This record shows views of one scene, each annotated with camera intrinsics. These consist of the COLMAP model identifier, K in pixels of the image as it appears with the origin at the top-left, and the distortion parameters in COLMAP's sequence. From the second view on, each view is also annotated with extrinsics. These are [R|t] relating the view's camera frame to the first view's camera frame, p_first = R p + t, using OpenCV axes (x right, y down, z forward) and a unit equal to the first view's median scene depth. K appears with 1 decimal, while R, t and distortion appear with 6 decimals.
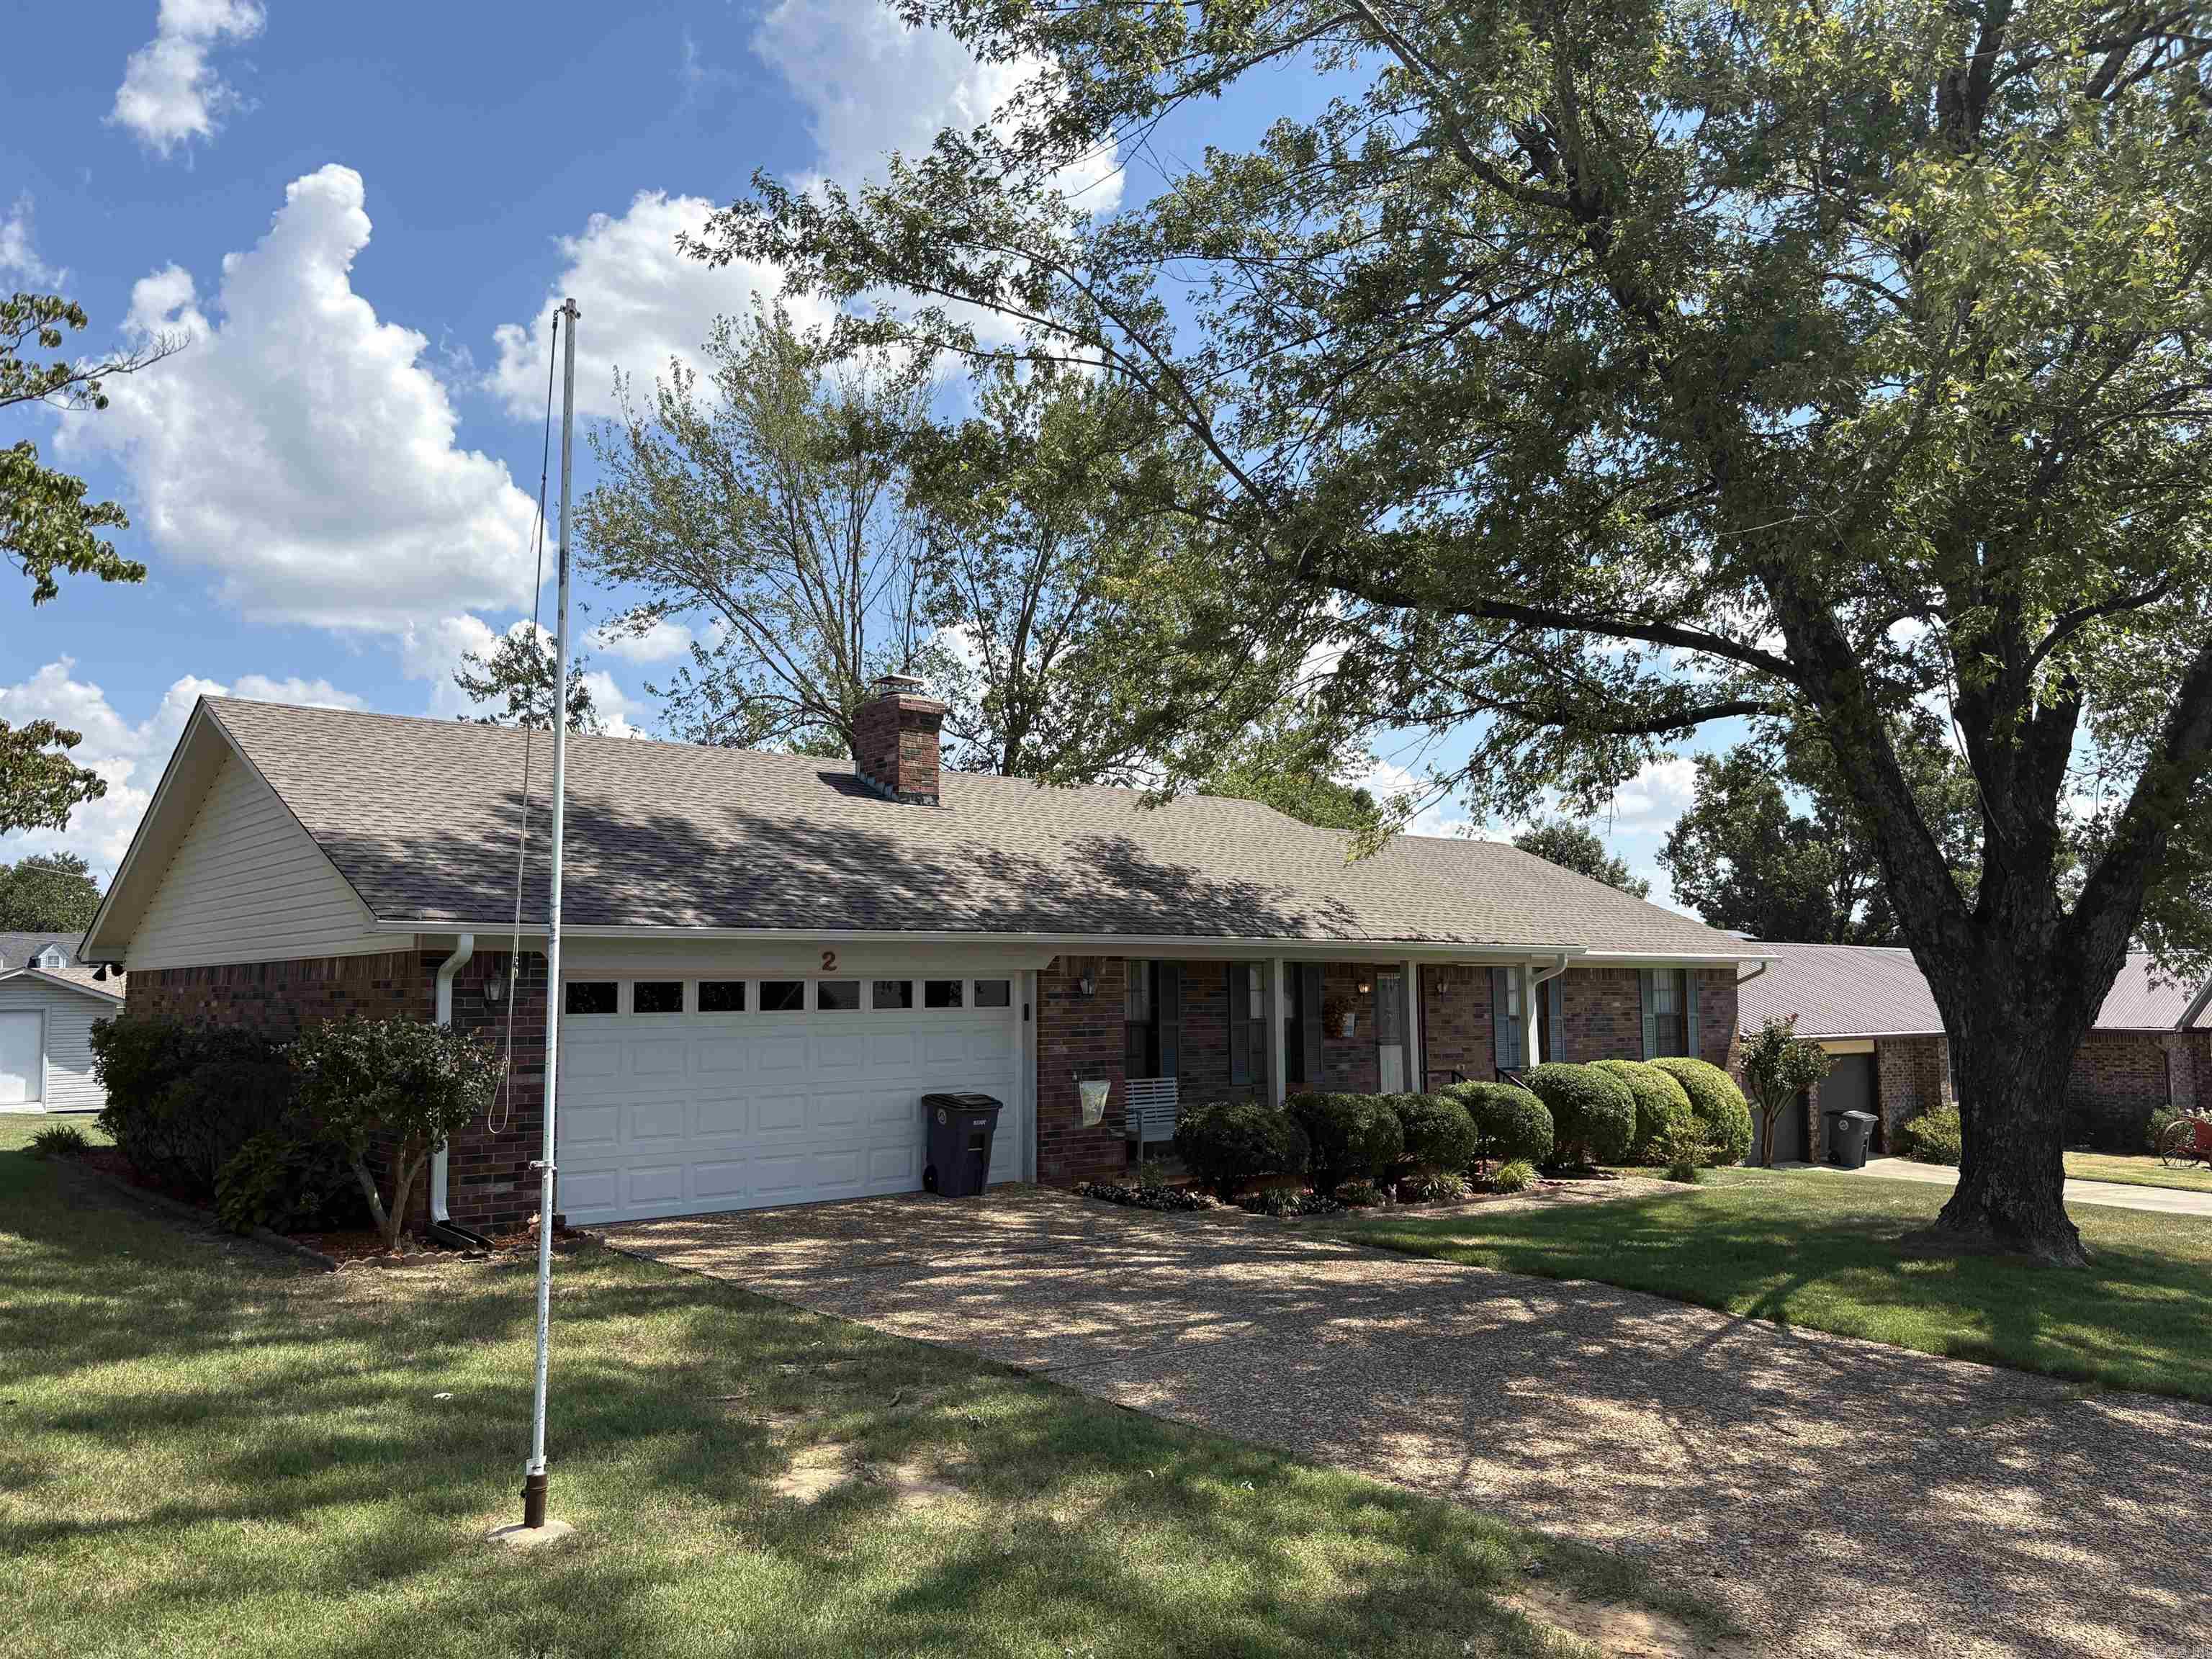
lens RADIAL K [[1685.4, 0, 1099.7], [0, 1685.4, 819.4], [0, 0, 1]] dist [0.058690, -0.074756]
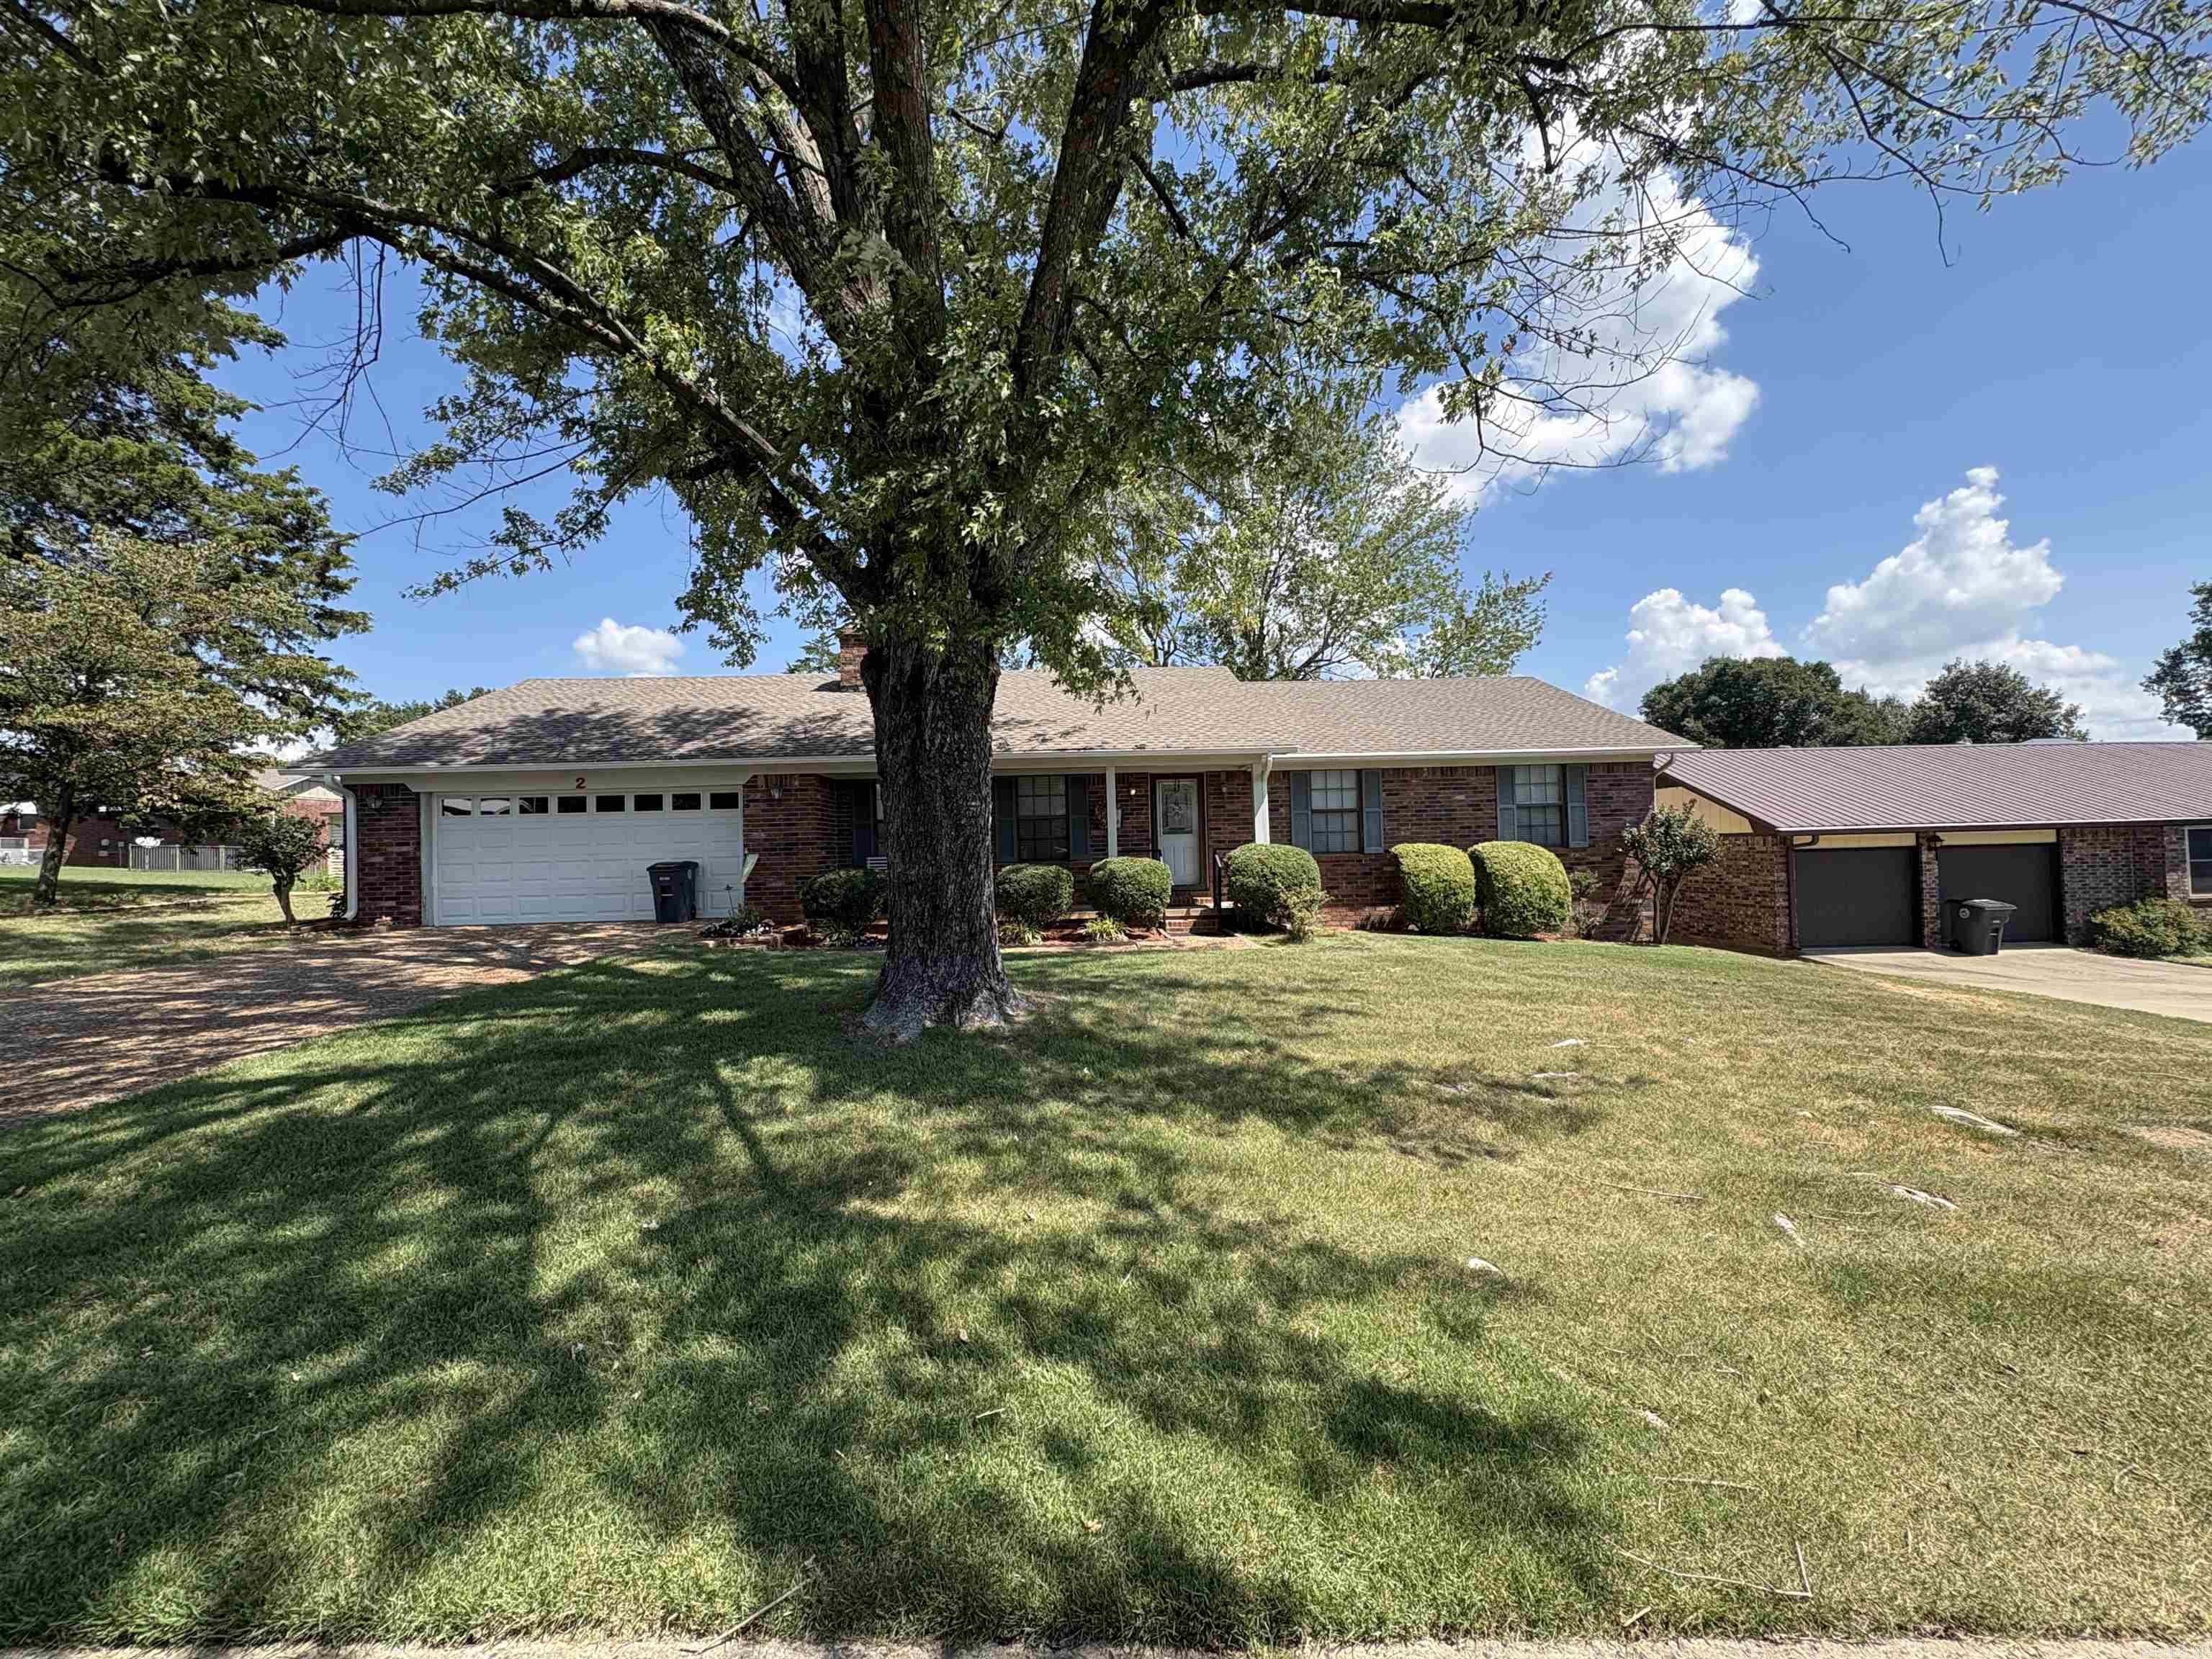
lens RADIAL K [[888.2, 0, 1099.2], [0, 888.2, 825.9], [0, 0, 1]] dist [-0.000166, 0.000248]
pose [[0.794149, -0.022511, -0.607306, 0.348880], [0.081514, 0.994229, 0.069739, 0.046881], [0.602231, -0.104887, 0.791401, 0.264572]]
